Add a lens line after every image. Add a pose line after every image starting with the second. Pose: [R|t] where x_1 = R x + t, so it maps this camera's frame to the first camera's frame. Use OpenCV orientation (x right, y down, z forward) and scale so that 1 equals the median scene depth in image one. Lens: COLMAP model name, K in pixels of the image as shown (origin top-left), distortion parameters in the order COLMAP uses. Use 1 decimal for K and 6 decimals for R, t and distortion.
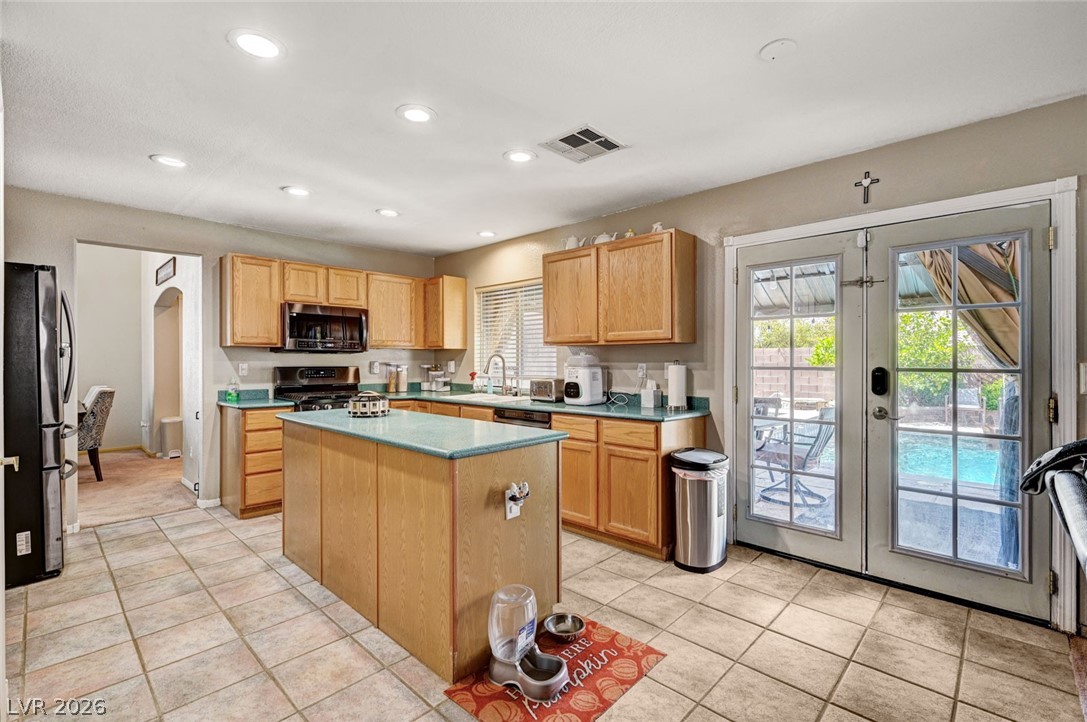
lens RADIAL K [[486.1, 0, 548.3], [0, 486.1, 360.9], [0, 0, 1]] dist [-0.001728, -0.000216]
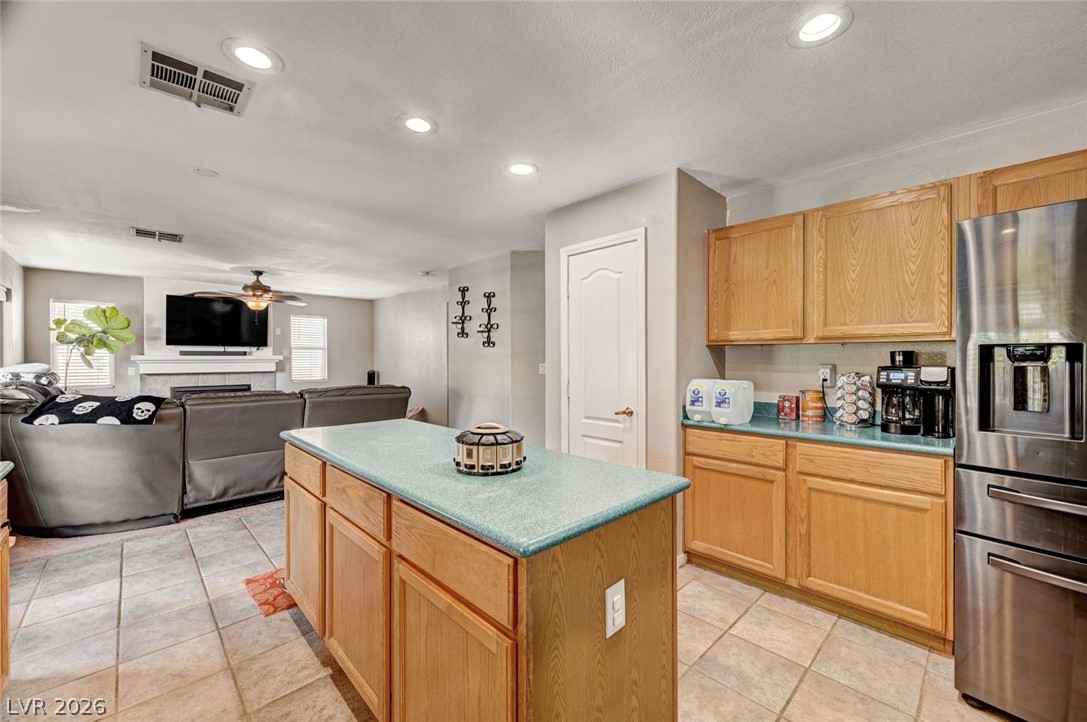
lens RADIAL K [[434.5, 0, 550.0], [0, 434.5, 358.0], [0, 0, 1]] dist [-0.000730, 0.000074]
pose [[-0.999233, 0.003185, 0.039023, -0.332216], [0.003299, 0.999990, 0.002871, -0.010166], [-0.039014, 0.002997, -0.999234, 1.087422]]
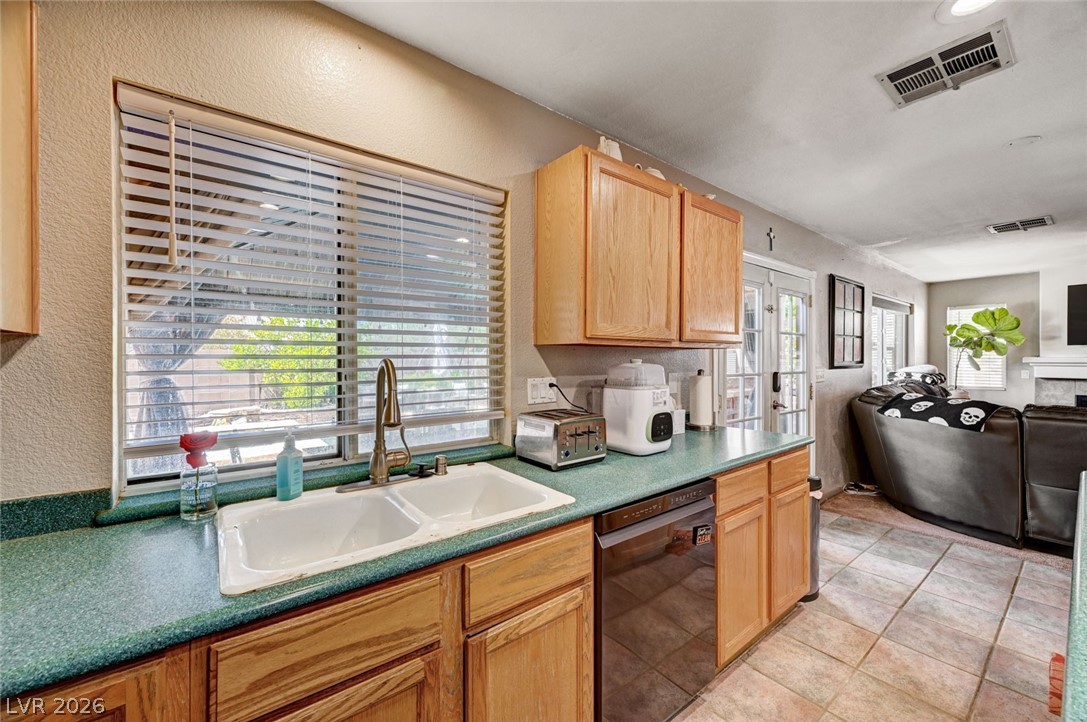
lens RADIAL K [[428.7, 0, 546.3], [0, 428.7, 360.6], [0, 0, 1]] dist [-0.000347, 0.000371]
pose [[0.143848, -0.002489, 0.989597, -0.414808], [0.002369, 0.999995, 0.002171, -0.015792], [-0.989597, 0.002032, 0.143853, 0.971396]]
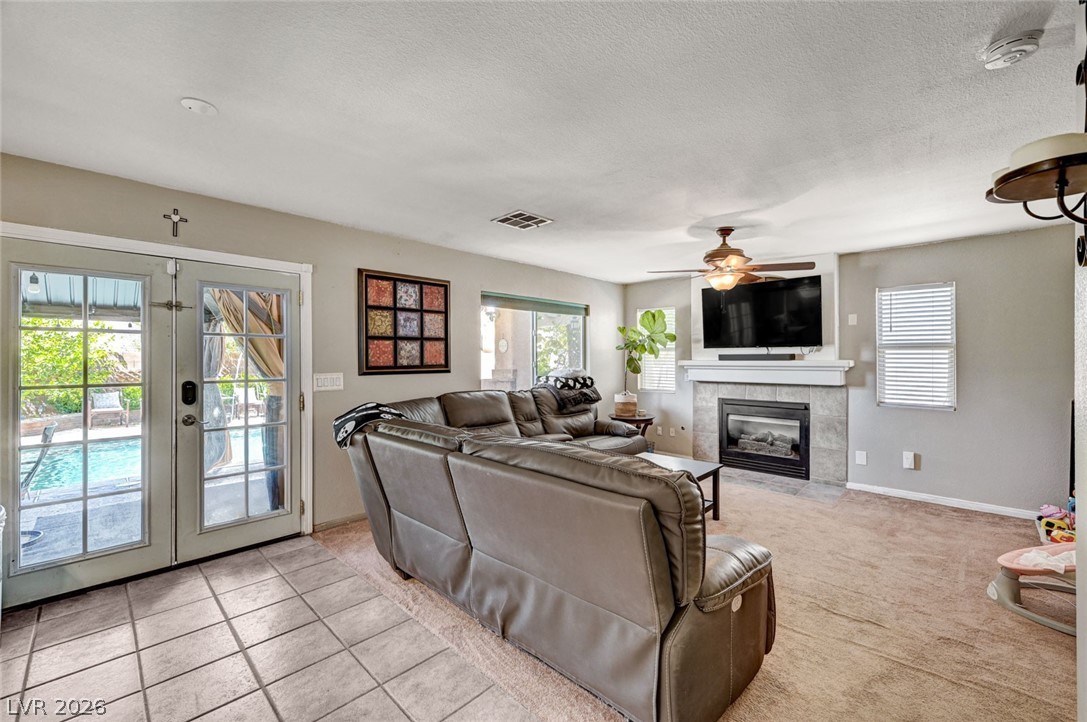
lens RADIAL K [[443.9, 0, 548.0], [0, 443.9, 357.8], [0, 0, 1]] dist [0.003996, 0.000305]
pose [[0.008811, 0.004682, 0.999950, -0.251592], [0.004441, 0.999979, -0.004721, -0.022080], [-0.999951, 0.004483, 0.008790, 0.082118]]
